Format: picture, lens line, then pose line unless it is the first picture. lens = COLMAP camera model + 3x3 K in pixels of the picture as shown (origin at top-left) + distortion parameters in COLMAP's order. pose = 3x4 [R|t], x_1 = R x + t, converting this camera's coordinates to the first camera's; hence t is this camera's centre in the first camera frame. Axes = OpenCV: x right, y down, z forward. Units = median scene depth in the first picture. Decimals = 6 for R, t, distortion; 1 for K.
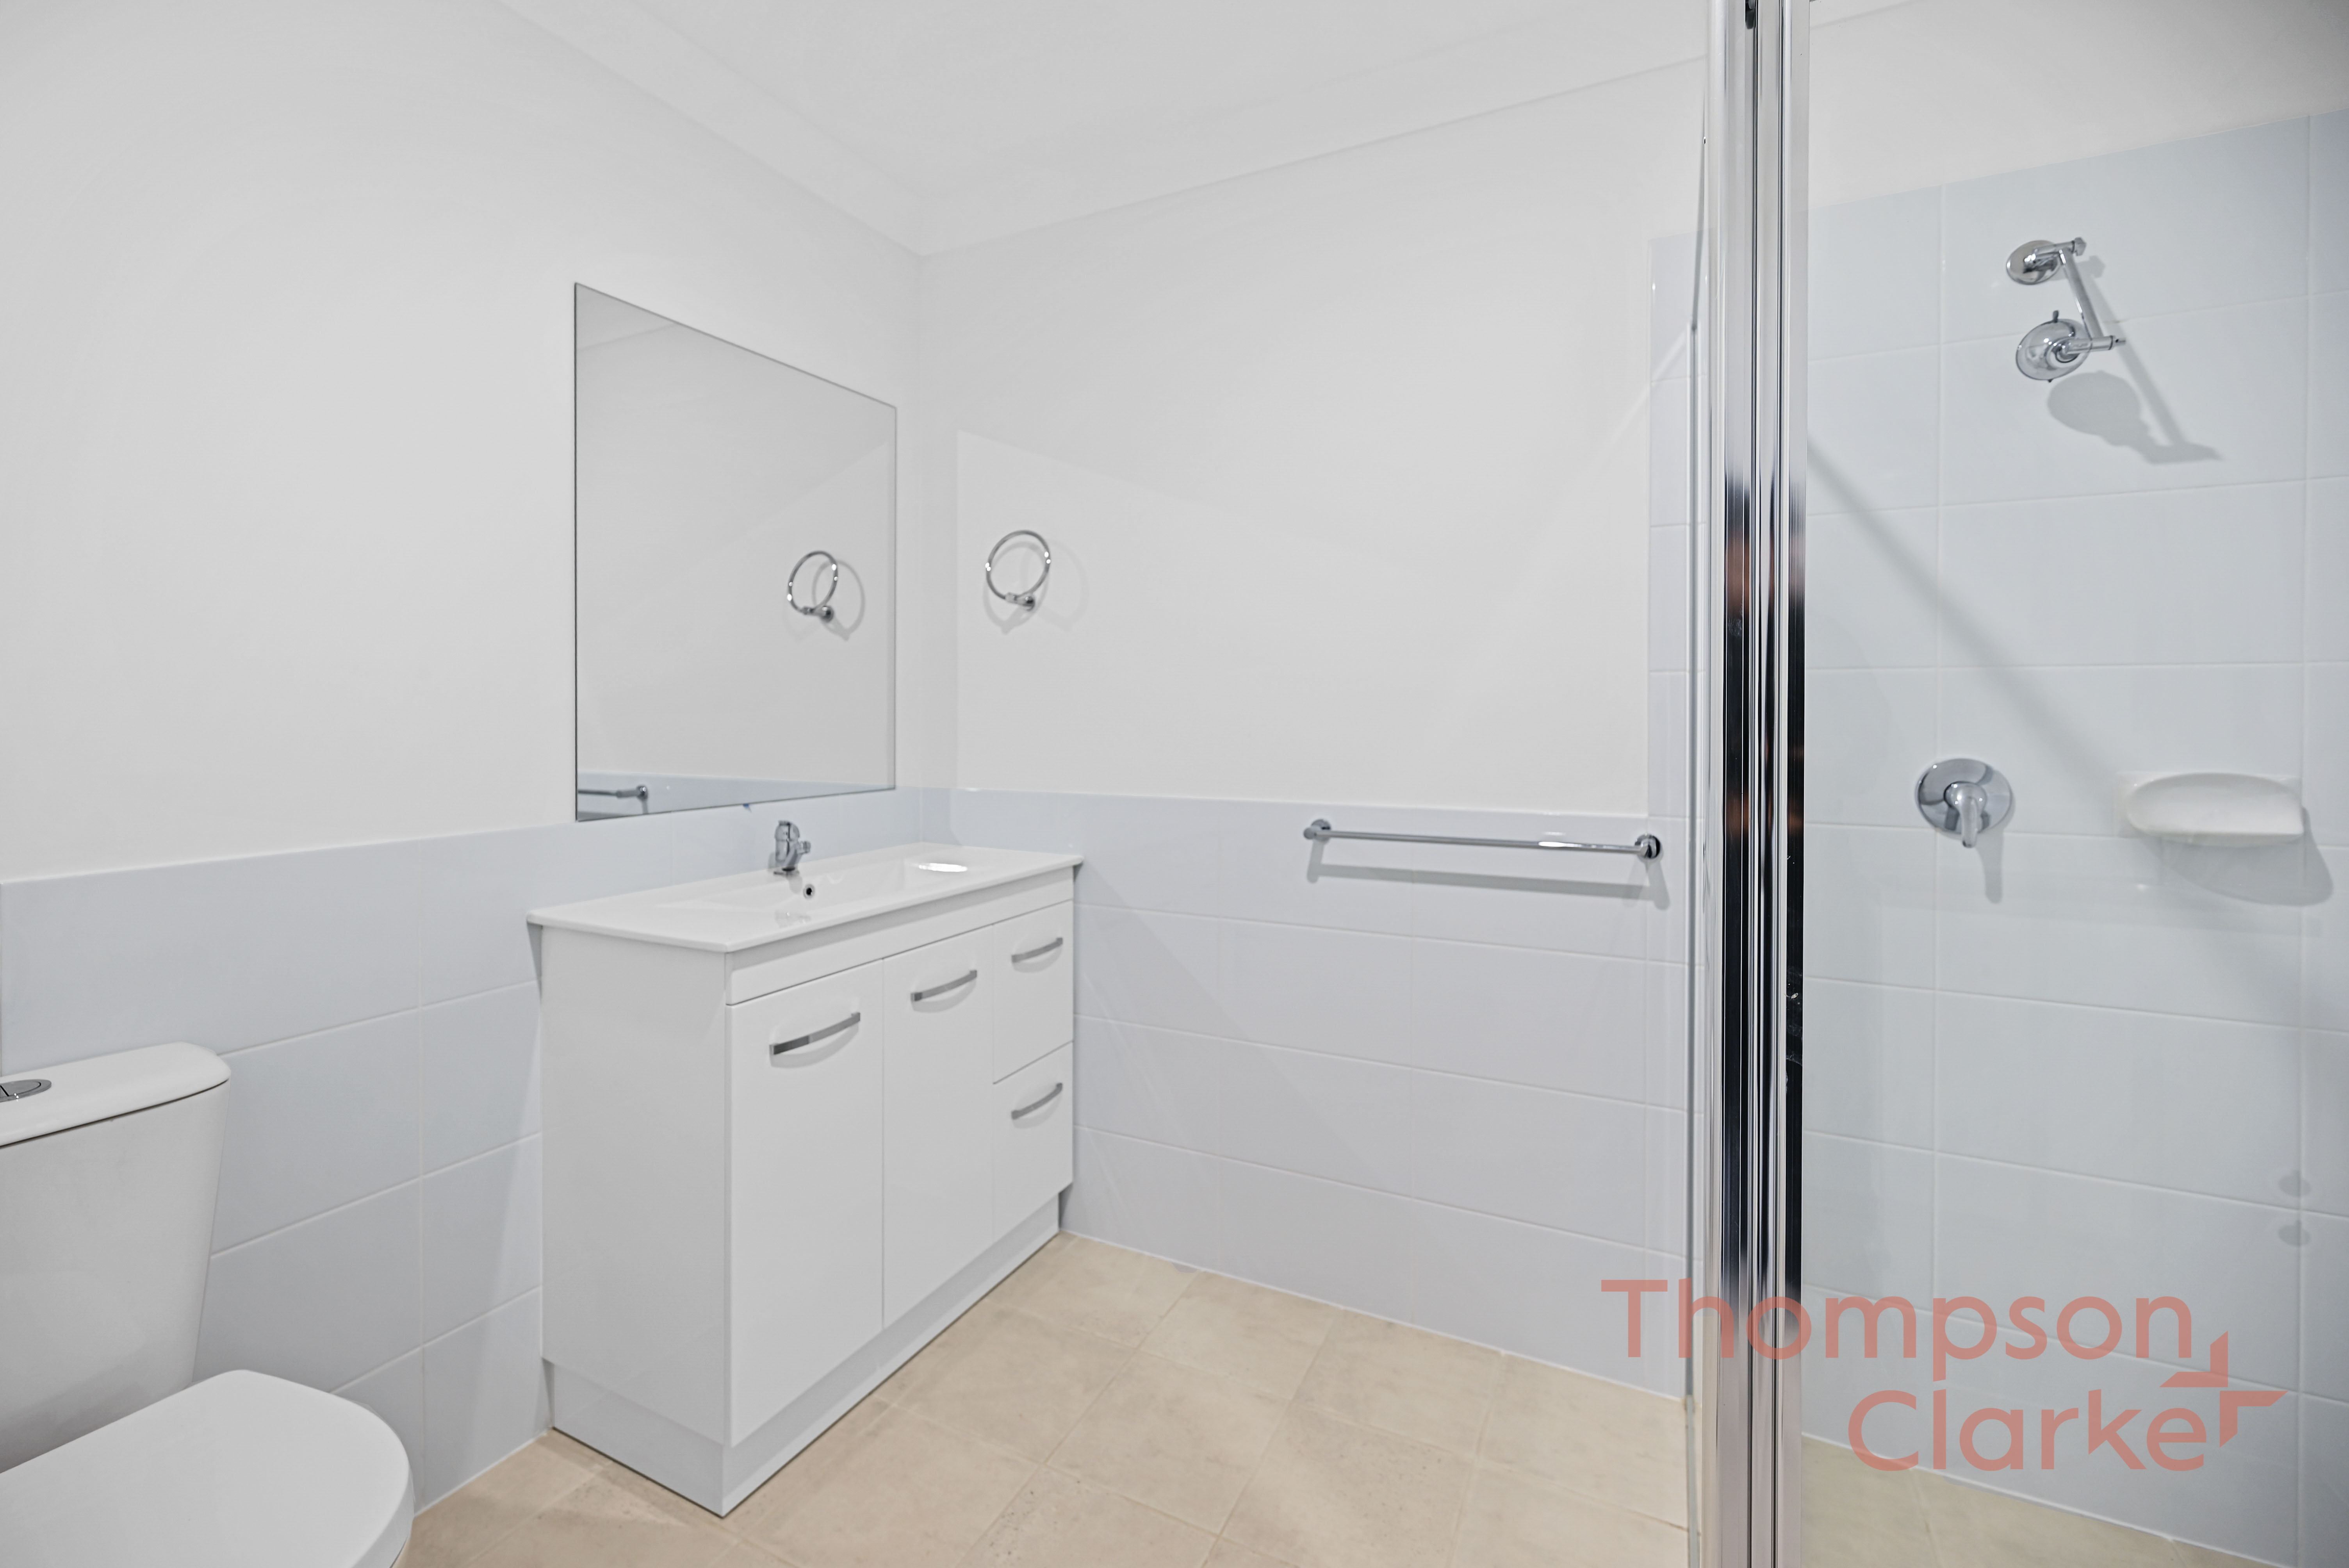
lens RADIAL K [[980.2, 0, 1177.4], [0, 980.2, 716.6], [0, 0, 1]] dist [-0.001943, -0.000239]
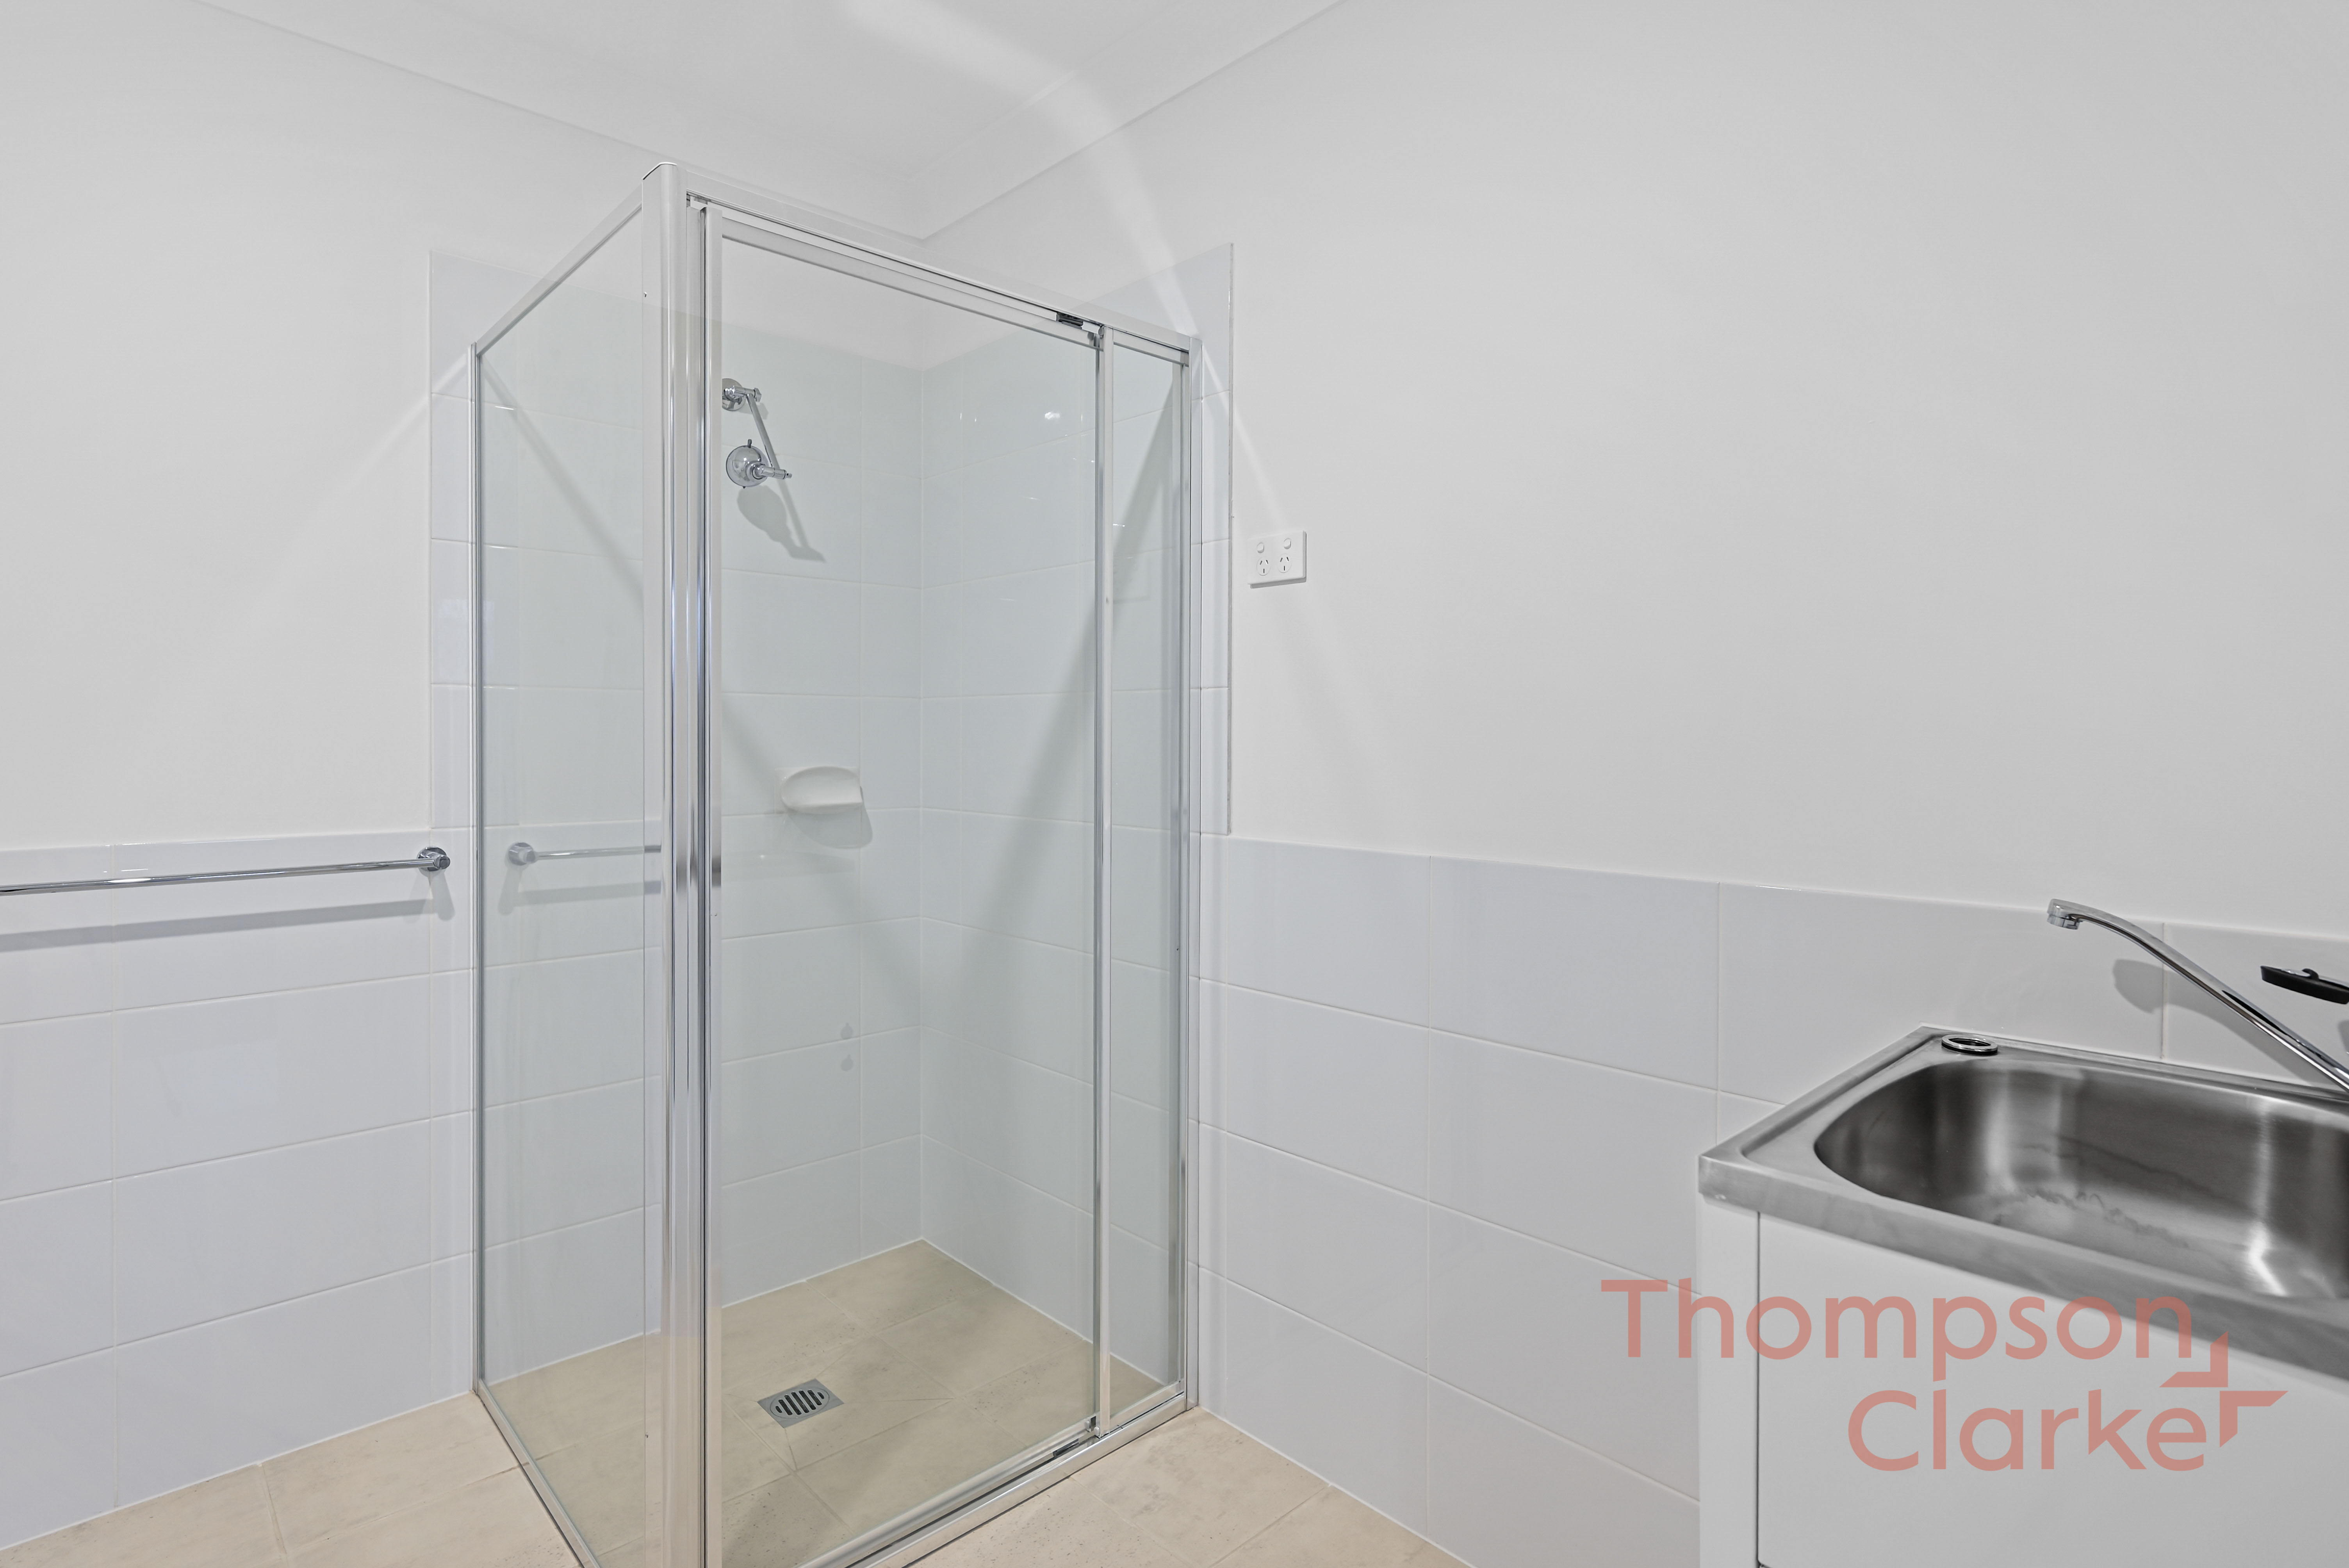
lens RADIAL K [[1160.1, 0, 1192.3], [0, 1160.1, 733.4], [0, 0, 1]] dist [0.000001, -0.000015]
pose [[0.336170, 0.000041, 0.941801, -0.430002], [-0.000768, 1.000000, 0.000230, 0.004218], [-0.941801, -0.000801, 0.336170, -0.145920]]
